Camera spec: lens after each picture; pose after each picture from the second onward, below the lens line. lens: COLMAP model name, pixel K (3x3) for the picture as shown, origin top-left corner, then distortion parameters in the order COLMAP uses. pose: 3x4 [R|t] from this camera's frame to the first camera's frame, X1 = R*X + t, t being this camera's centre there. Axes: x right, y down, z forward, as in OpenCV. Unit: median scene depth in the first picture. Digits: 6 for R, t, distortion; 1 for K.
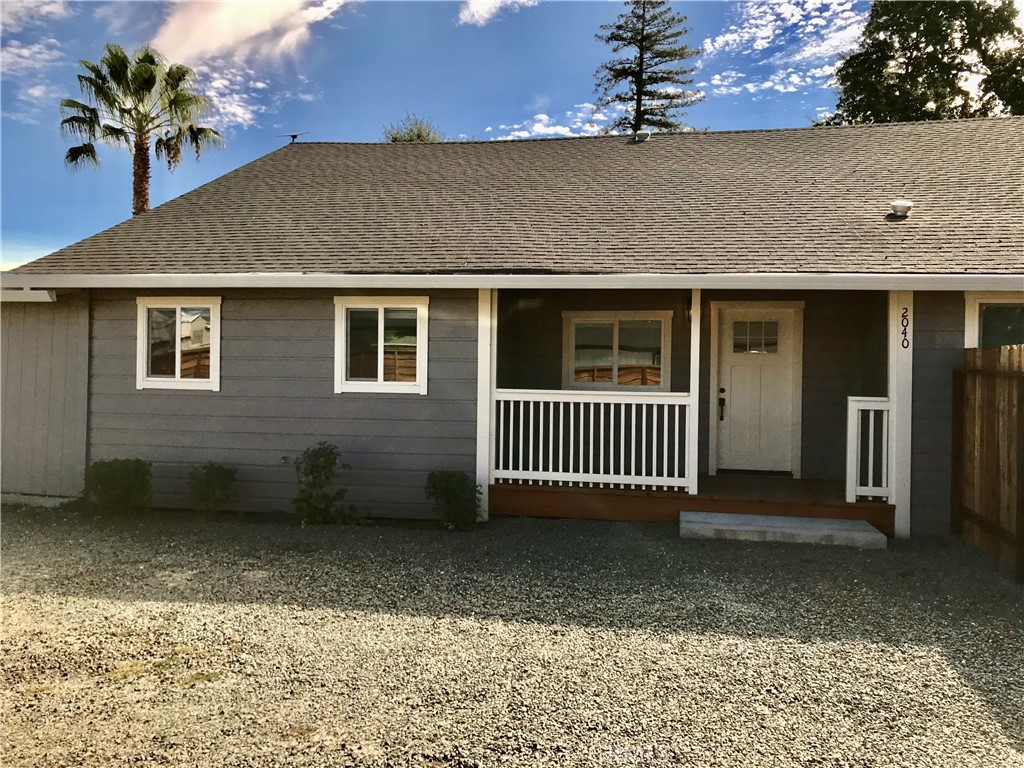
lens RADIAL K [[819.1, 0, 512.0], [0, 819.1, 384.0], [0, 0, 1]] dist [0.121193, -0.270707]
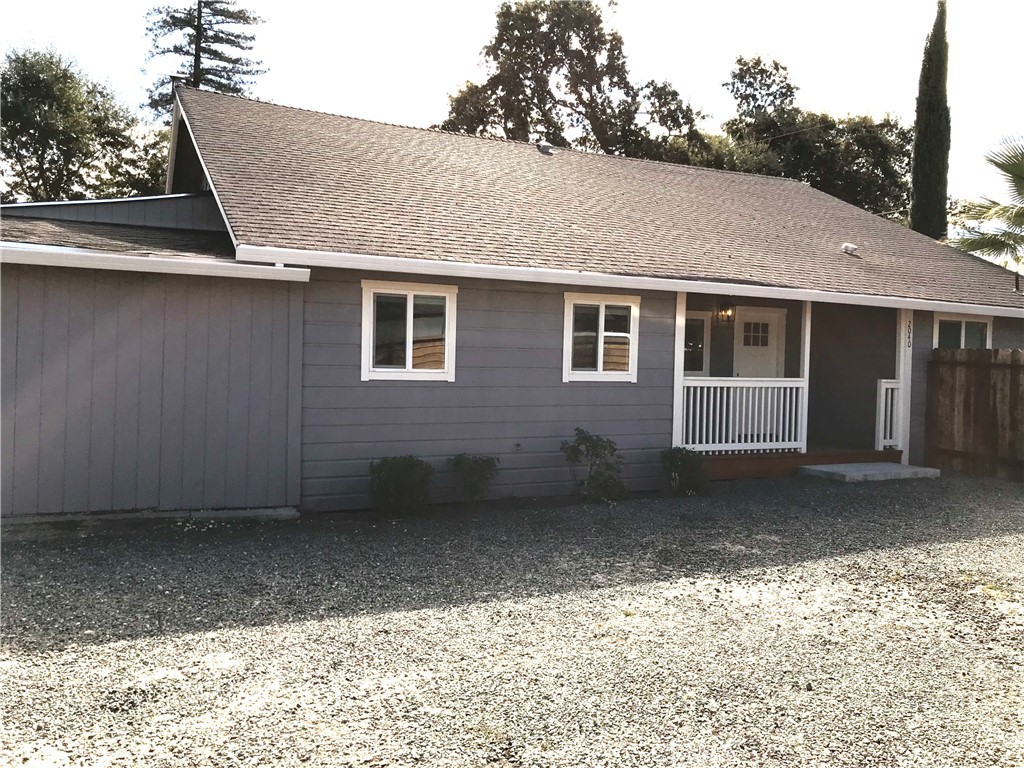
lens RADIAL K [[841.5, 0, 512.0], [0, 841.5, 384.0], [0, 0, 1]] dist [0.048589, -0.053159]
pose [[0.802839, -0.016286, 0.595973, -0.896491], [0.000746, 0.999654, 0.026312, -0.015102], [-0.596195, -0.020680, 0.802573, 0.154131]]
